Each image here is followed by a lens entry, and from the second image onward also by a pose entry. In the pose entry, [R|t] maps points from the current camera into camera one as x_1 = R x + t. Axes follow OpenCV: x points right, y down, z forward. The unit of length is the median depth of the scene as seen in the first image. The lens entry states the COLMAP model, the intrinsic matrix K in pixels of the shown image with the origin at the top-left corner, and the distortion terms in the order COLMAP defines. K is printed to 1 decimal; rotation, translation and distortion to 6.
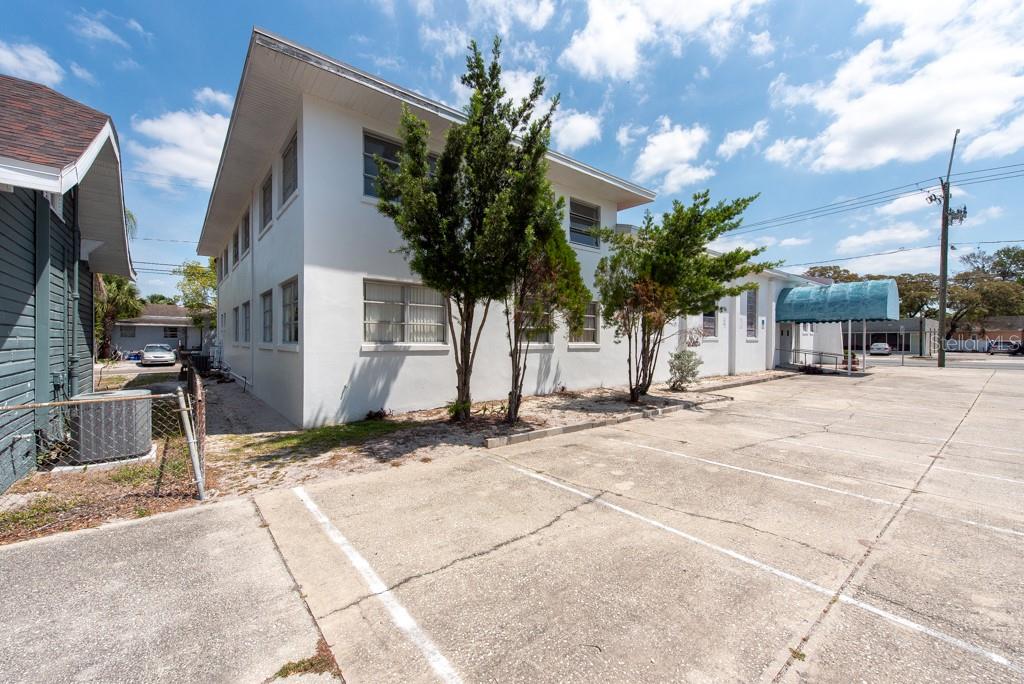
lens RADIAL K [[406.8, 0, 513.6], [0, 406.8, 343.8], [0, 0, 1]] dist [0.020256, -0.006401]
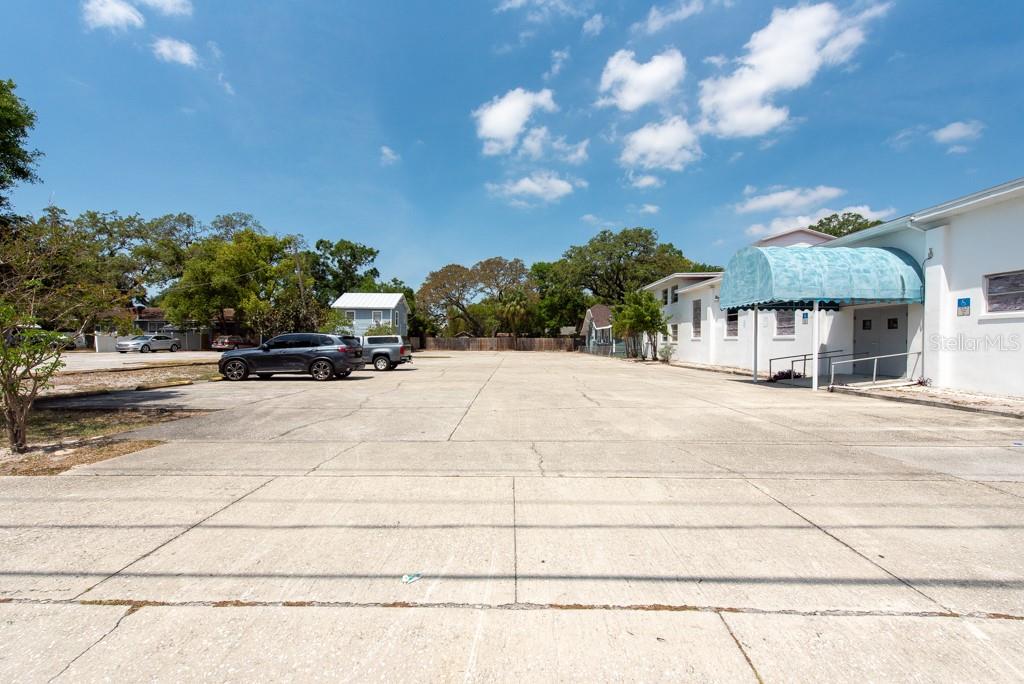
lens RADIAL K [[406.8, 0, 513.6], [0, 406.8, 343.8], [0, 0, 1]] dist [0.020256, -0.006401]
pose [[-0.639489, -0.000644, -0.768800, 1.713410], [-0.009291, 0.999933, 0.006891, 0.002368], [0.768744, 0.011550, -0.639453, 1.155702]]
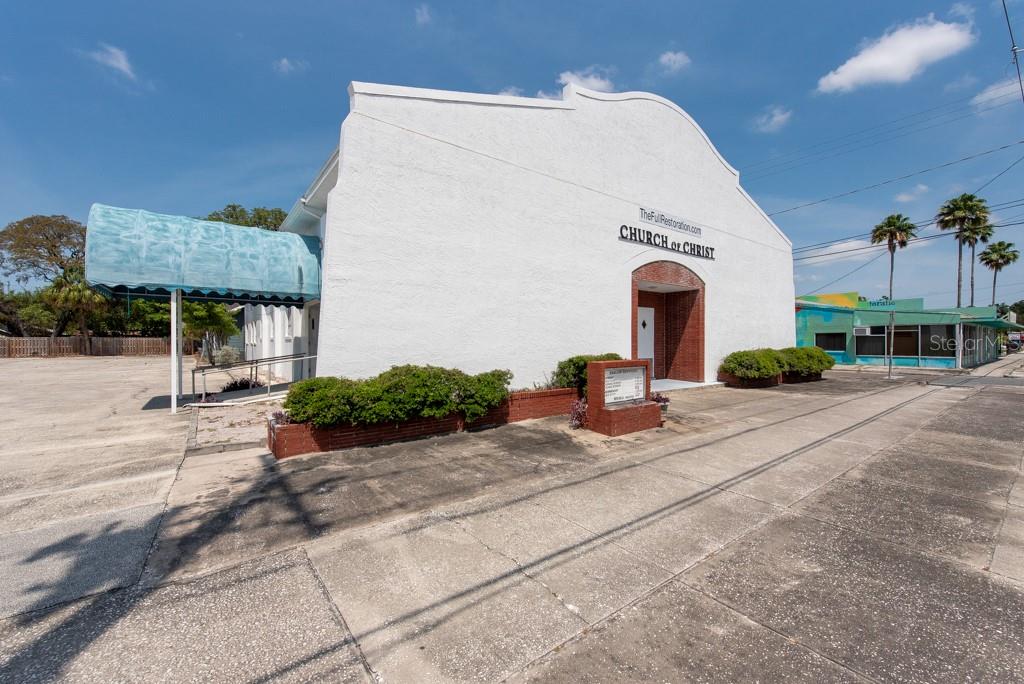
lens RADIAL K [[406.8, 0, 513.6], [0, 406.8, 343.8], [0, 0, 1]] dist [0.020256, -0.006401]
pose [[-0.043701, 0.004959, -0.999032, 1.378001], [-0.003367, 0.999981, 0.005111, -0.006177], [0.999039, 0.003587, -0.043683, 1.500869]]
